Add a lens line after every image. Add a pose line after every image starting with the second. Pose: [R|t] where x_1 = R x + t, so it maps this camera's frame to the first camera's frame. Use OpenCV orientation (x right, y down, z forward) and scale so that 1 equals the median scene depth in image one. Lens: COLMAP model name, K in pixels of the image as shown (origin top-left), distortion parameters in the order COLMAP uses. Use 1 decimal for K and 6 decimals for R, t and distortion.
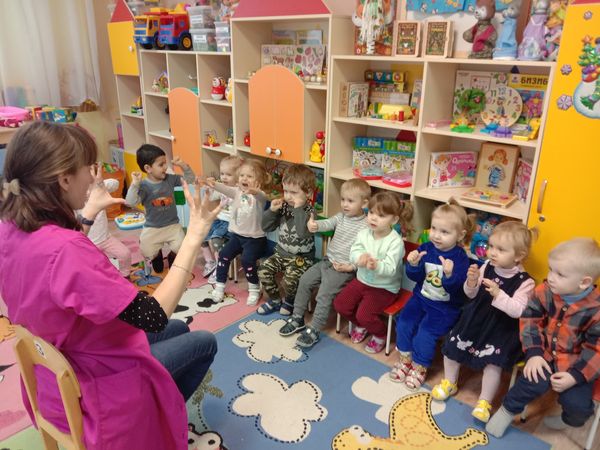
lens RADIAL K [[450.1, 0, 300.0], [0, 450.1, 225.0], [0, 0, 1]] dist [-0.003221, -0.062469]
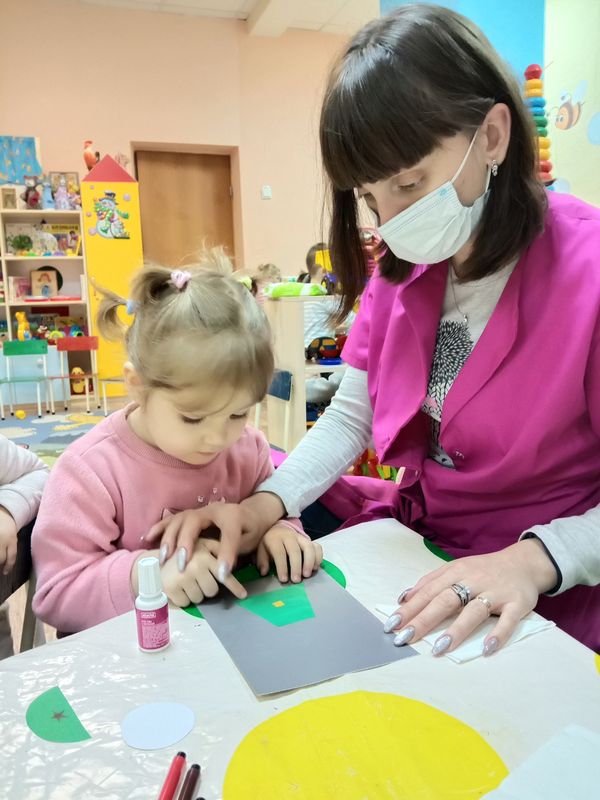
lens RADIAL K [[600.2, 0, 300.0], [0, 600.2, 400.0], [0, 0, 1]] dist [-0.003221, -0.062469]
pose [[0.432618, -0.192291, 0.880832, -1.105798], [0.350654, 0.935955, 0.032102, 0.490289], [-0.830592, 0.294979, 0.472339, -0.566599]]
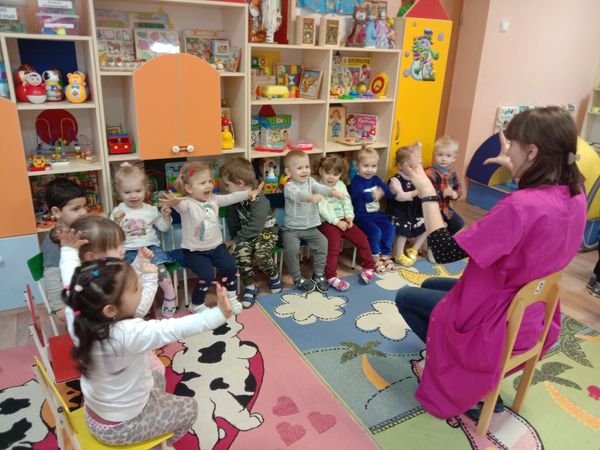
lens RADIAL K [[450.1, 0, 300.0], [0, 450.1, 225.0], [0, 0, 1]] dist [-0.003221, -0.062469]
pose [[0.361365, -0.341586, 0.867603, -1.054292], [0.304136, 0.922772, 0.236631, -0.215478], [-0.881429, 0.178359, 0.437346, 0.559364]]
